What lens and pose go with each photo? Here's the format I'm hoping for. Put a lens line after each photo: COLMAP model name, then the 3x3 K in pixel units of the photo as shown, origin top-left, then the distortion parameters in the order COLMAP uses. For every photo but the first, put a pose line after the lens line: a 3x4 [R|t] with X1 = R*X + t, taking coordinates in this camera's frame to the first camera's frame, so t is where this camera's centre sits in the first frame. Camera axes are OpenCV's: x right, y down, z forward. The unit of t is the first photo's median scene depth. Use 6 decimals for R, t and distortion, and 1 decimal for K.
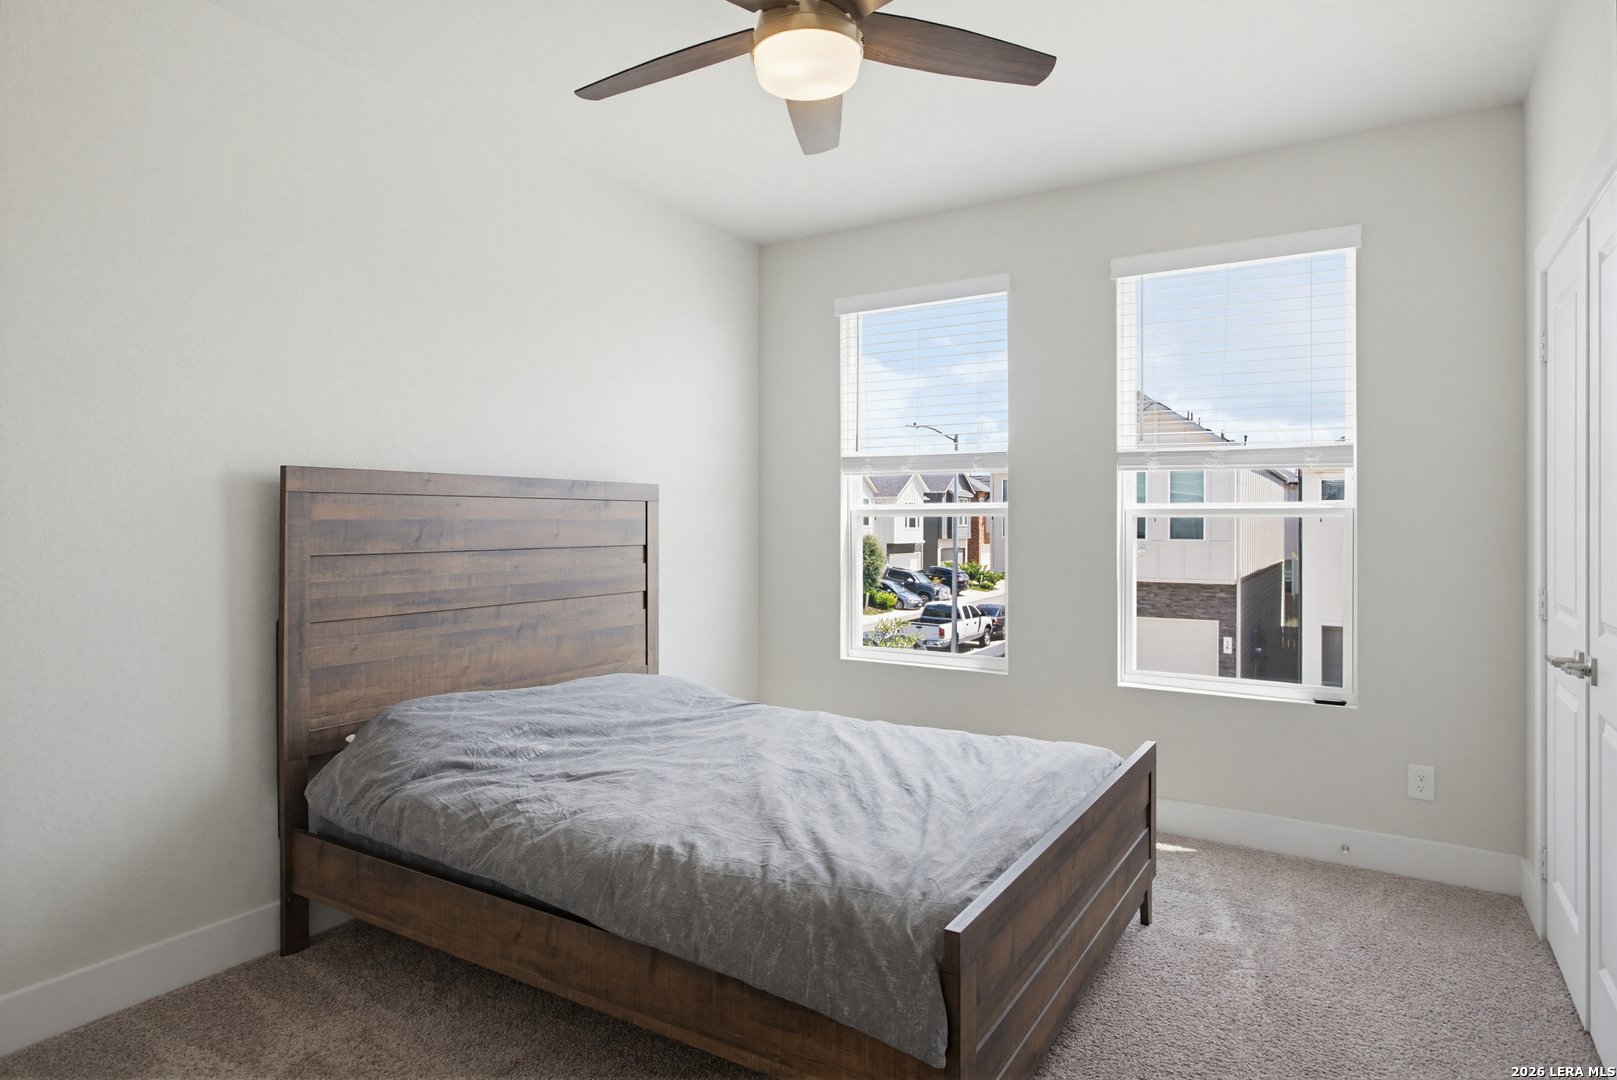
lens RADIAL K [[901.0, 0, 815.7], [0, 901.0, 538.8], [0, 0, 1]] dist [-0.003348, -0.000718]
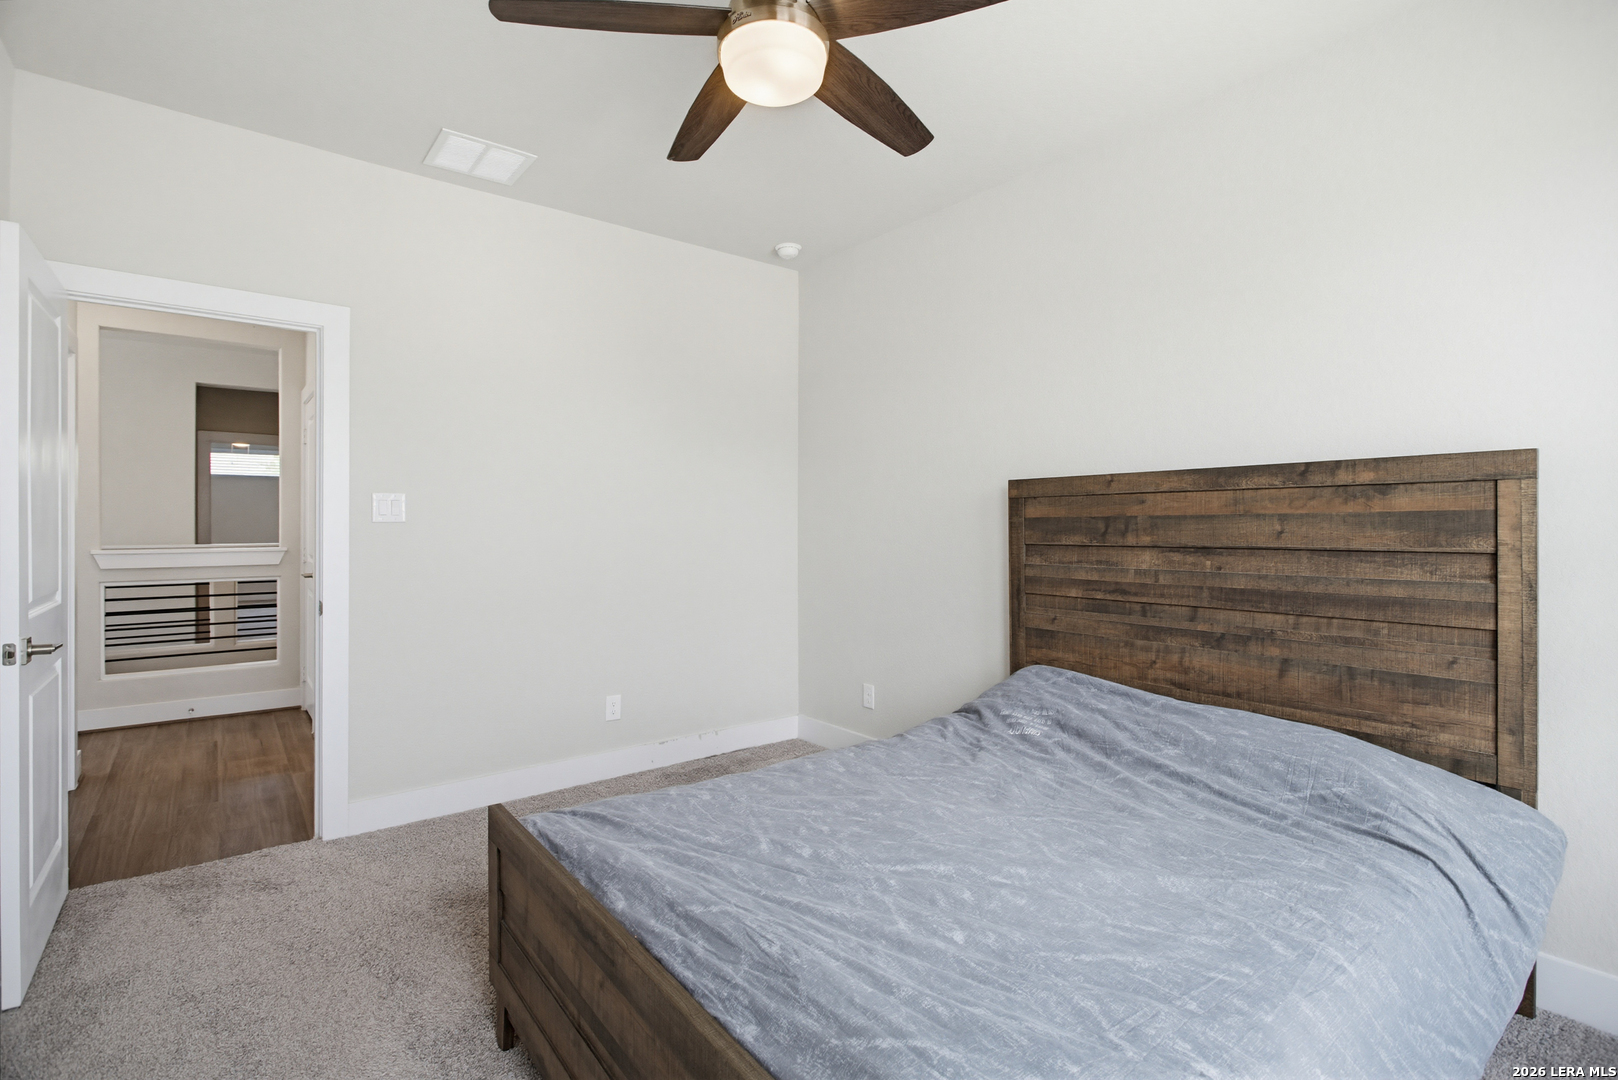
lens RADIAL K [[772.2, 0, 808.5], [0, 772.2, 530.2], [0, 0, 1]] dist [-0.004194, -0.000499]
pose [[-0.350953, 0.015807, -0.936259, 0.555239], [-0.006657, 0.999790, 0.019375, -0.019566], [0.936369, 0.013032, -0.350775, 0.932629]]
